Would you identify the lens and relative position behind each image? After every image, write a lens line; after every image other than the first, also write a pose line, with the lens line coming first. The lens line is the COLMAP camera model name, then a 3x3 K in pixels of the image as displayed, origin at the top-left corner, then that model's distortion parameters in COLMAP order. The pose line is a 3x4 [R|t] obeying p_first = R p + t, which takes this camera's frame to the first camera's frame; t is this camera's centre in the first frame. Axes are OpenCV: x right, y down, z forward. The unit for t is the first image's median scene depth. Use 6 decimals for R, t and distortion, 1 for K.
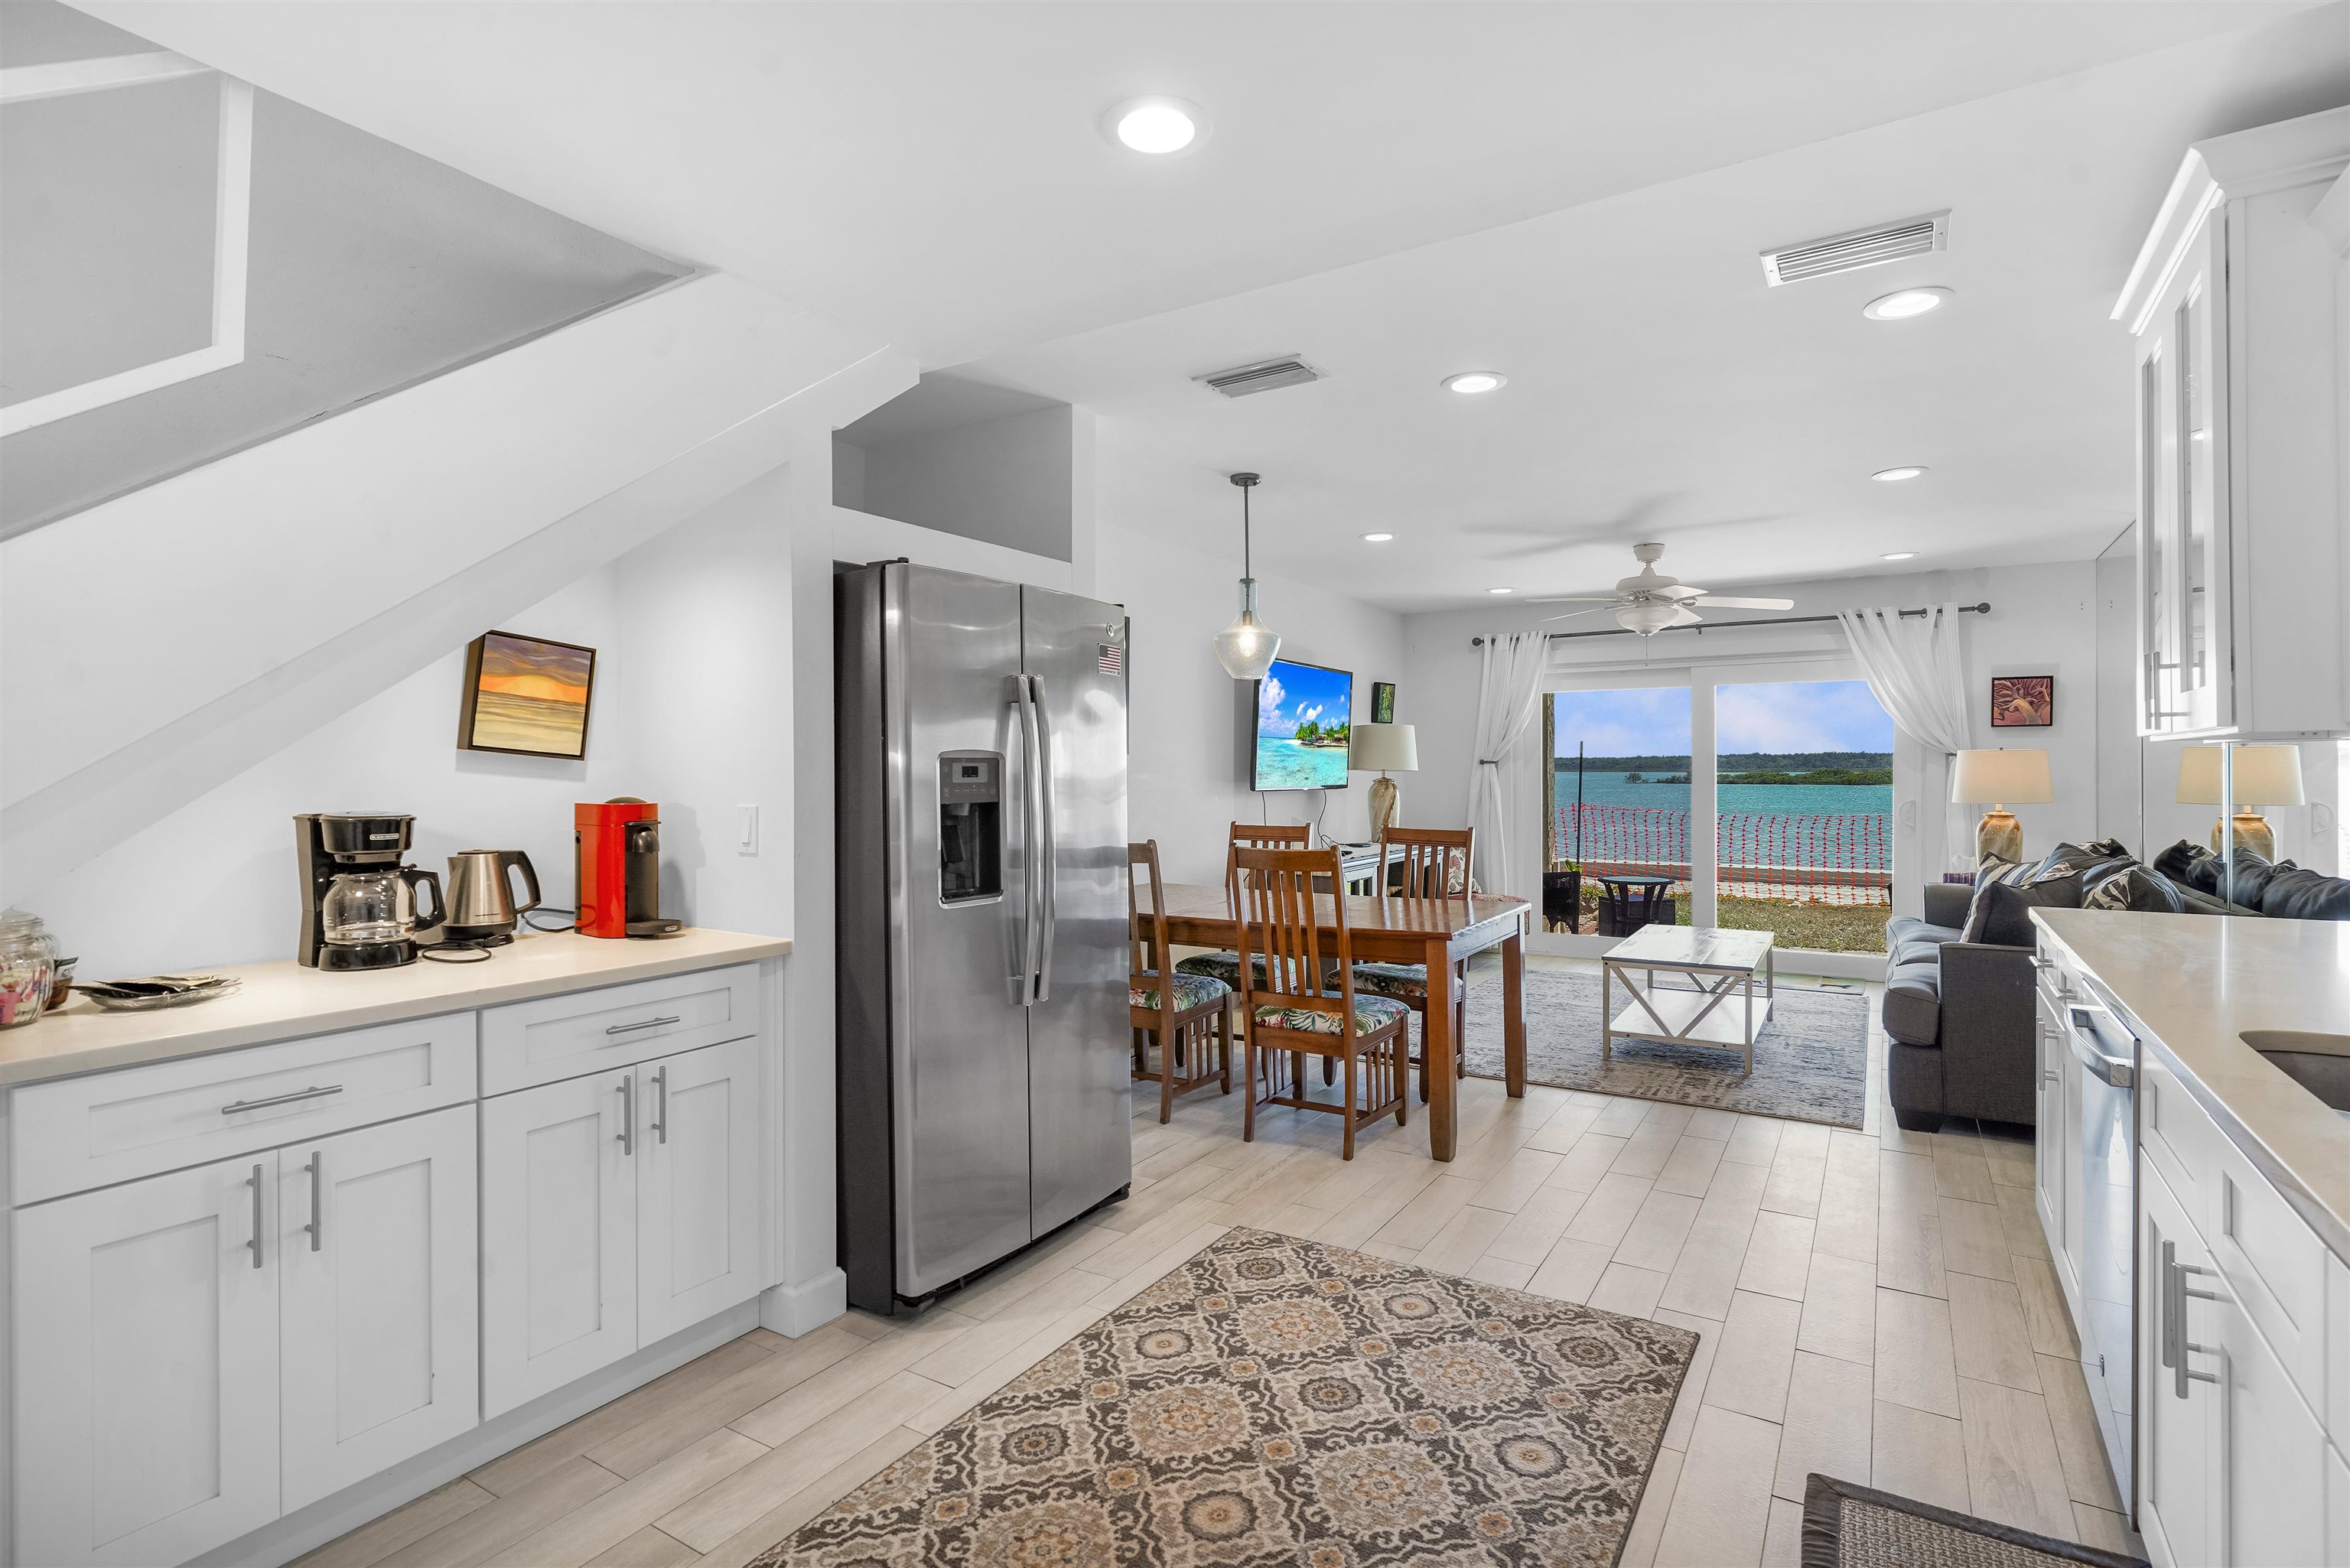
lens RADIAL K [[1147.8, 0, 1159.4], [0, 1147.8, 777.3], [0, 0, 1]] dist [0.000599, 0.000268]
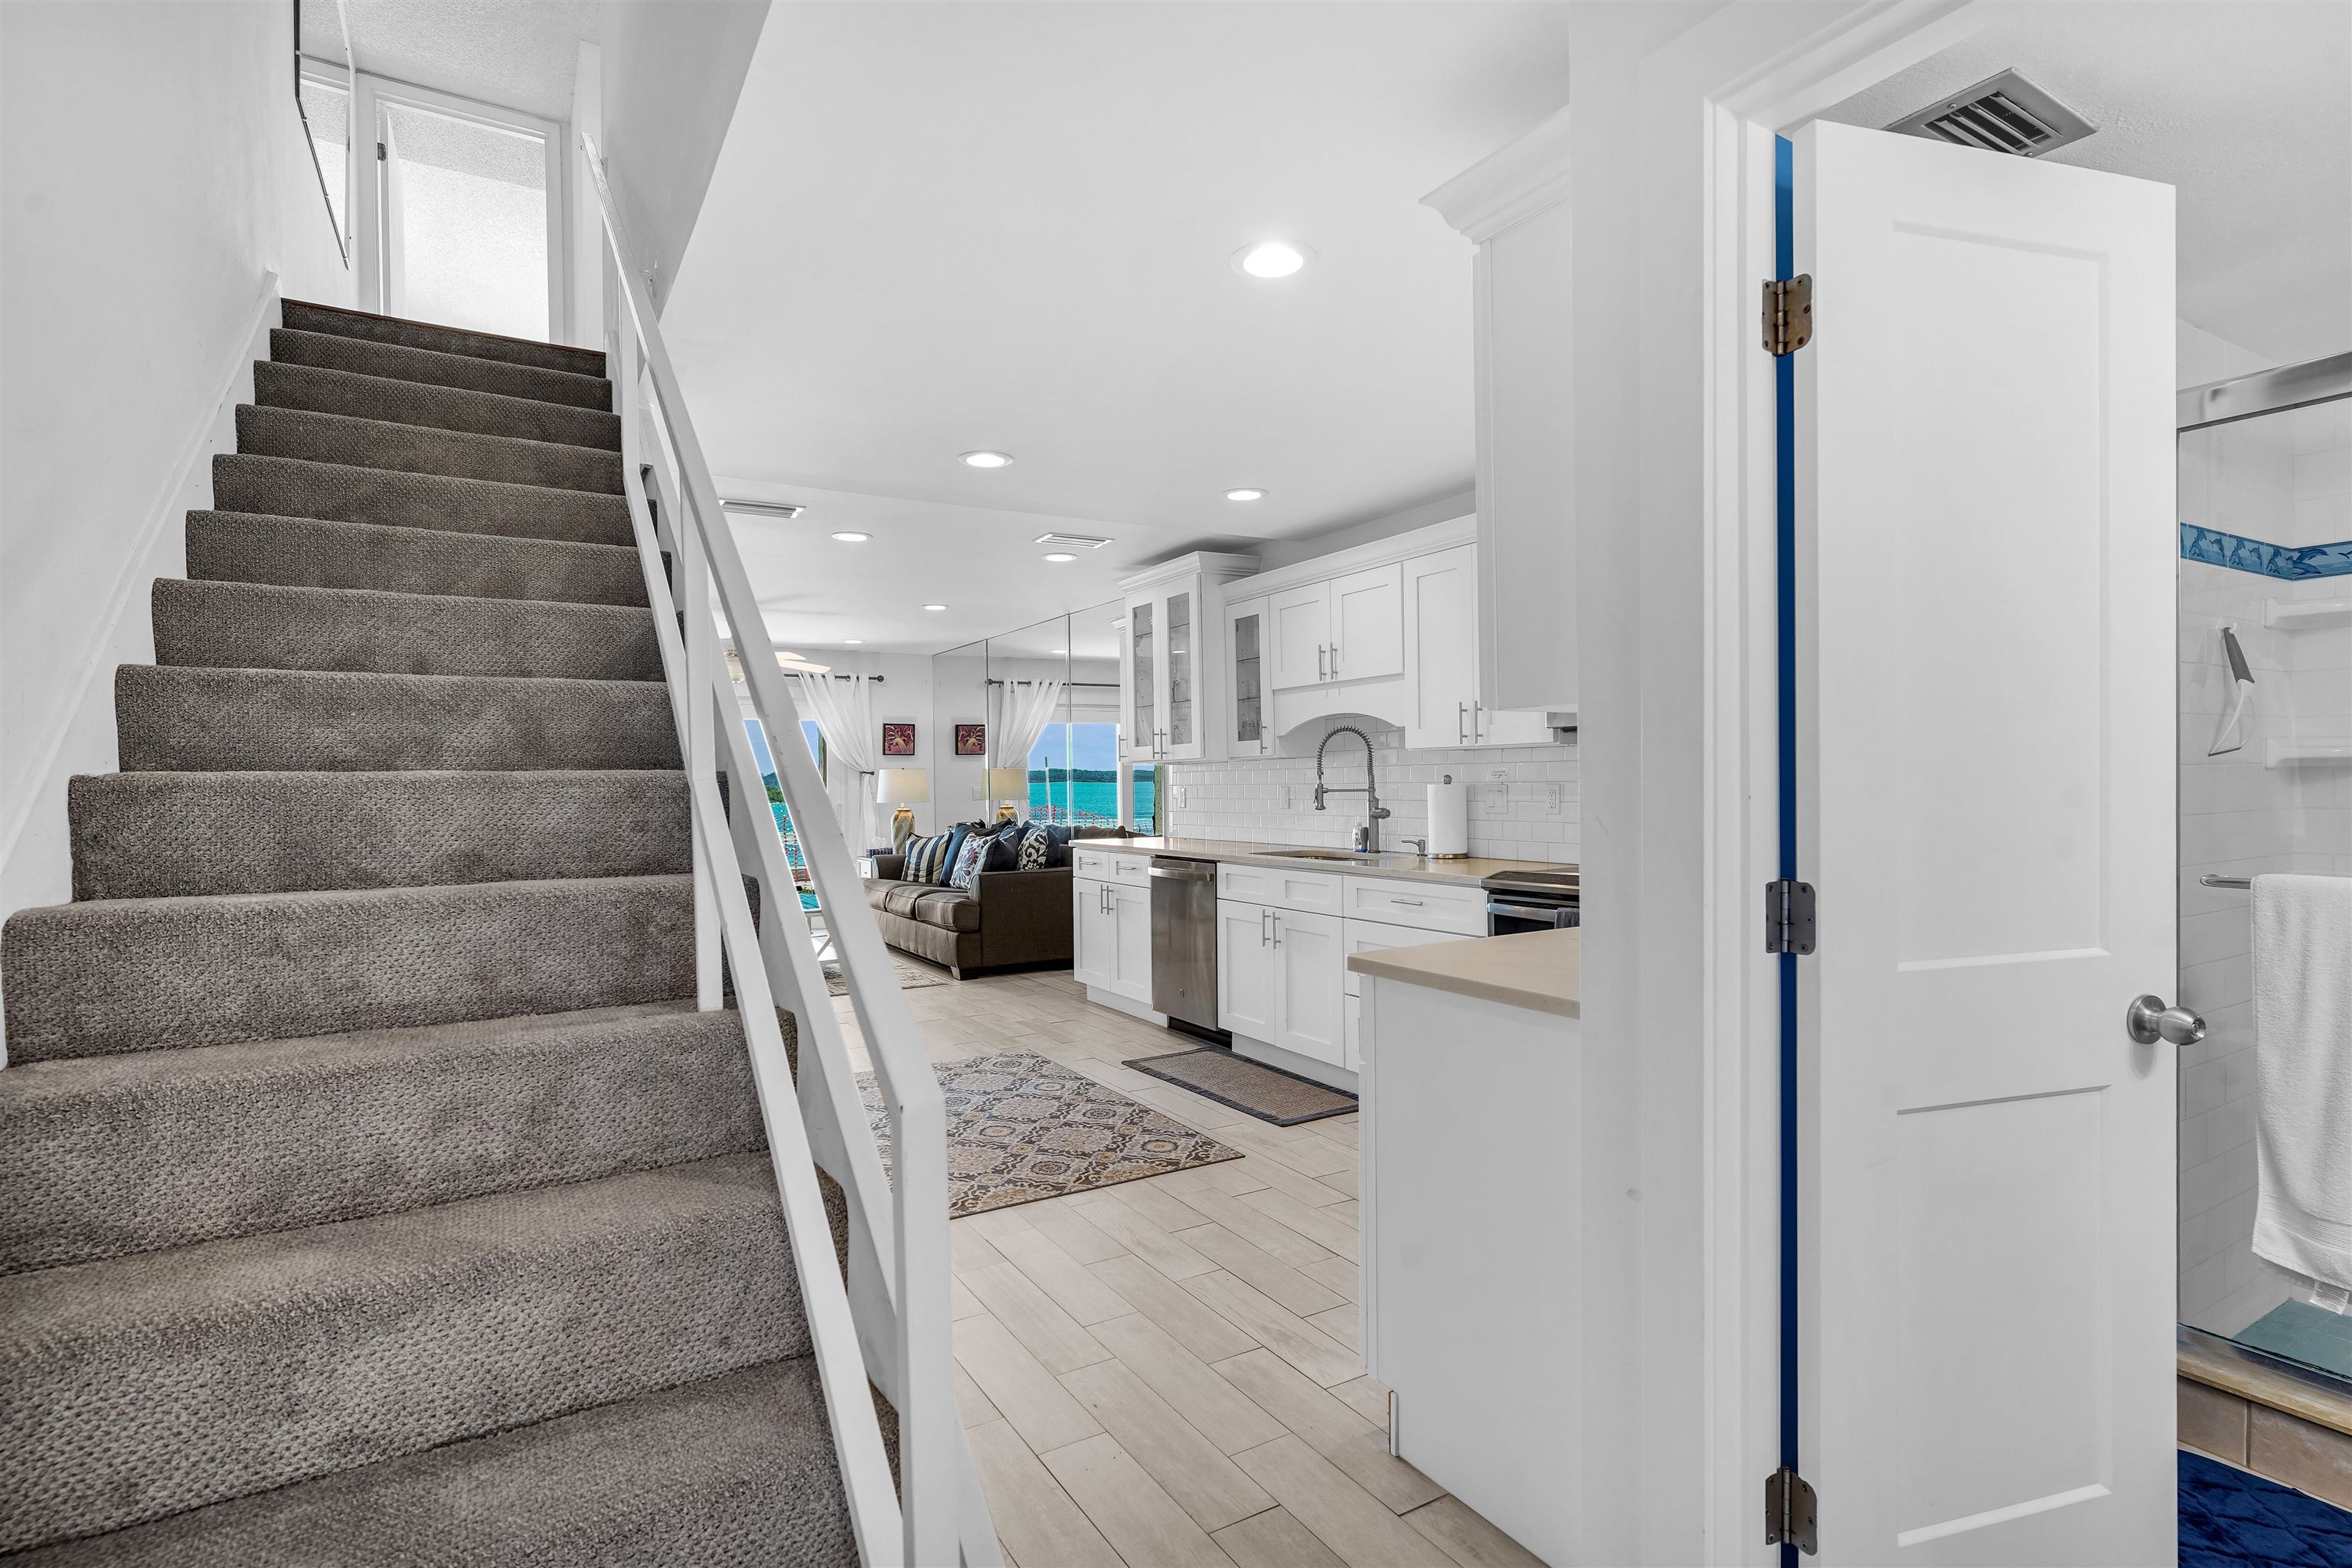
lens RADIAL K [[1159.0, 0, 1180.9], [0, 1159.0, 790.8], [0, 0, 1]] dist [-0.001006, 0.000717]
pose [[0.450521, -0.003388, 0.892760, -0.794956], [0.011040, 0.999937, -0.001776, 0.019585], [-0.892698, 0.010656, 0.450530, -0.112794]]
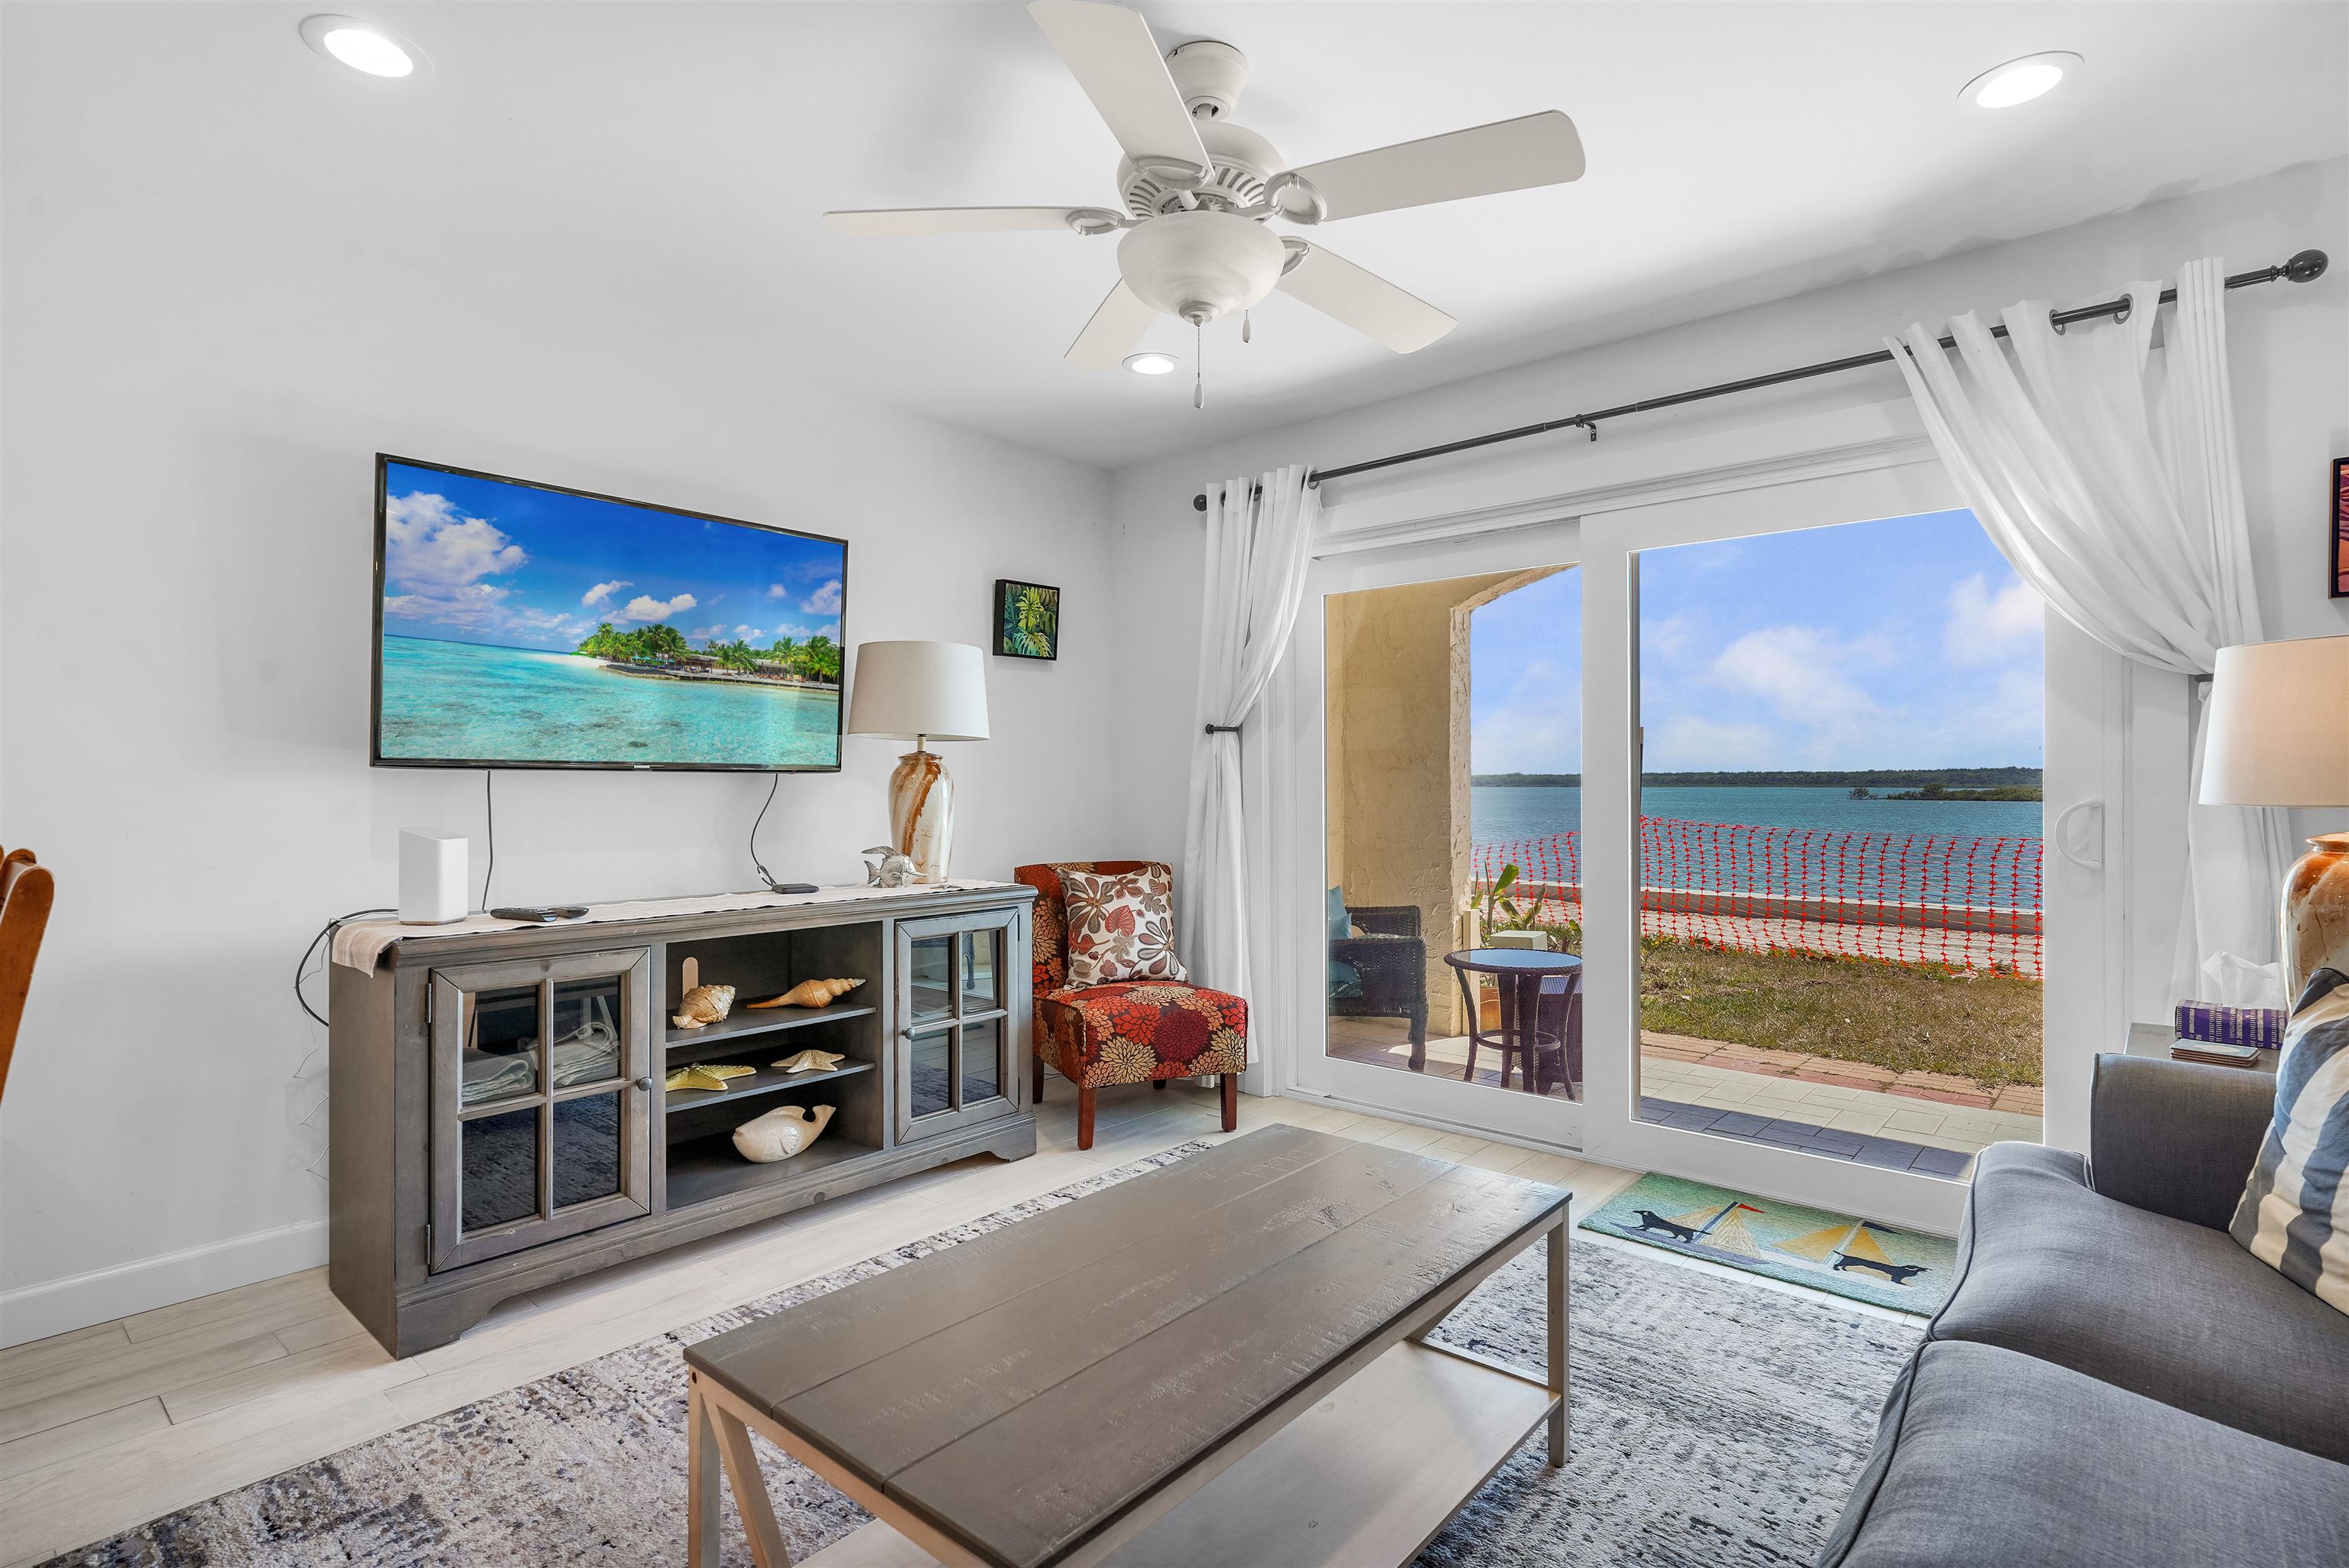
lens RADIAL K [[1142.7, 0, 1150.4], [0, 1142.7, 779.1], [0, 0, 1]] dist [0.000198, 0.002621]
pose [[0.986369, 0.002713, -0.164527, 0.664060], [-0.004325, 0.999946, -0.009438, 0.029046], [0.164492, 0.010021, 0.986328, 0.927411]]
